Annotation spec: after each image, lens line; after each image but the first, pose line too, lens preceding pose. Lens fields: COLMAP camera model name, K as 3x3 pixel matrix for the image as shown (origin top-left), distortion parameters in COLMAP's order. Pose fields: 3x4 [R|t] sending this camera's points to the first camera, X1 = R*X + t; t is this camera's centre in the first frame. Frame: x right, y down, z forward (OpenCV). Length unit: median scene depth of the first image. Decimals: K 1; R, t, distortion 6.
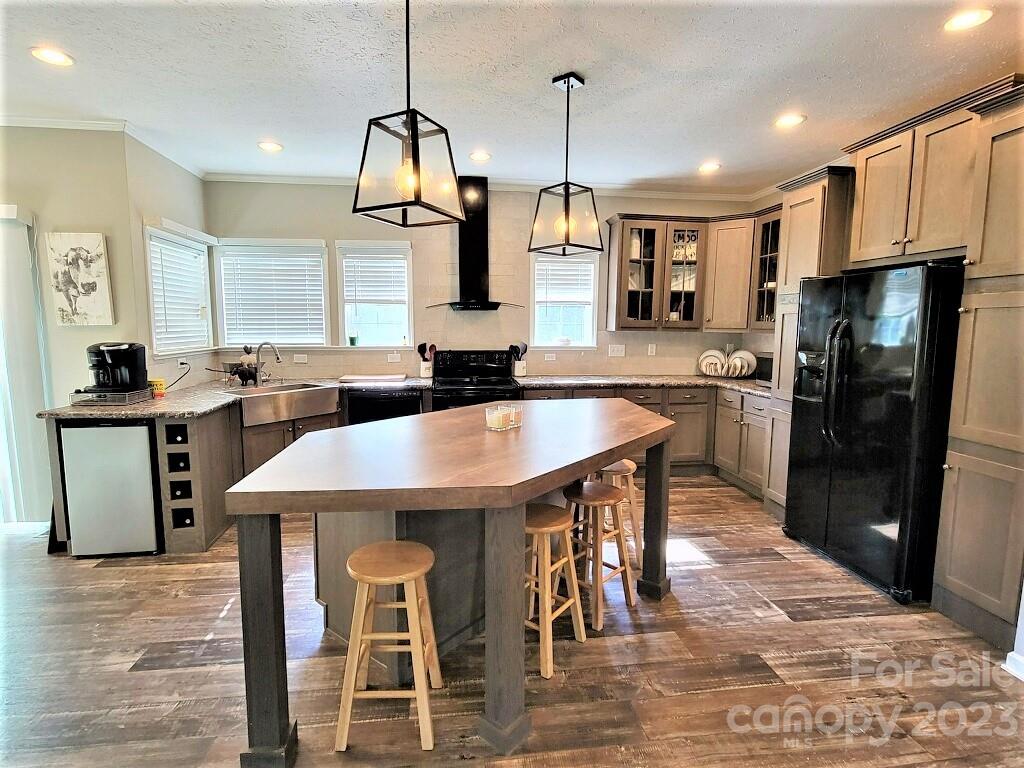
lens RADIAL K [[506.9, 0, 511.1], [0, 506.9, 384.1], [0, 0, 1]] dist [-0.001350, -0.002696]
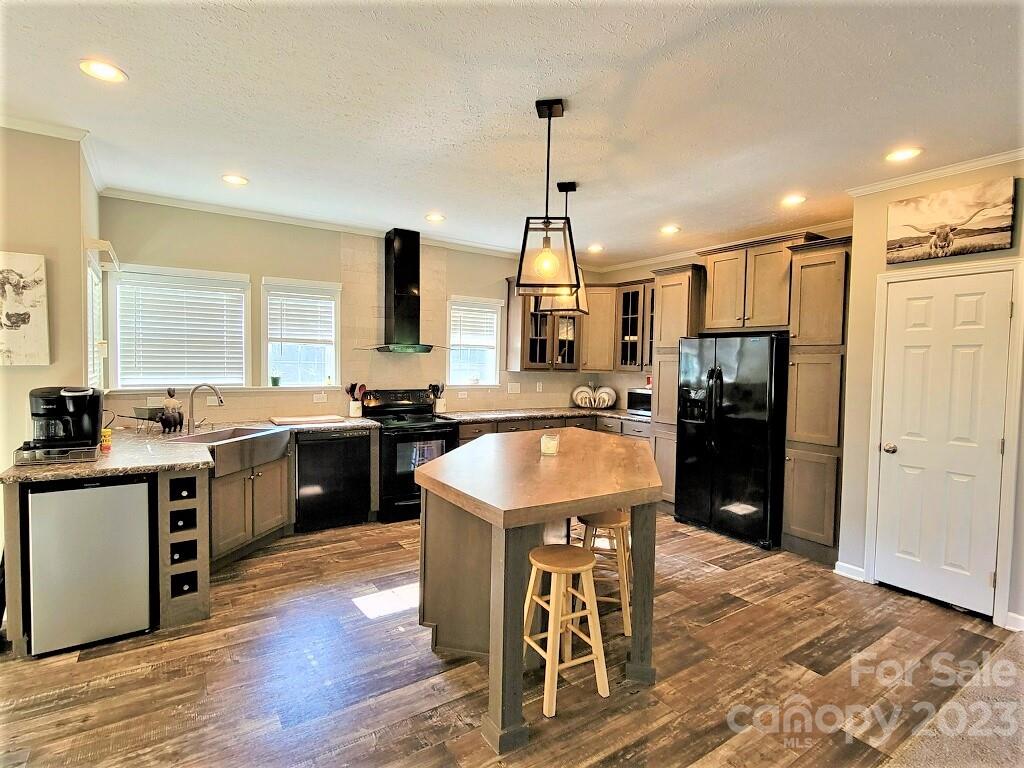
lens RADIAL K [[506.9, 0, 506.5], [0, 506.9, 384.3], [0, 0, 1]] dist [-0.001350, -0.002696]
pose [[0.896988, -0.007470, 0.441992, -0.493800], [0.037359, 0.997561, -0.058958, -0.009863], [-0.440474, 0.069397, 0.895079, -0.060535]]
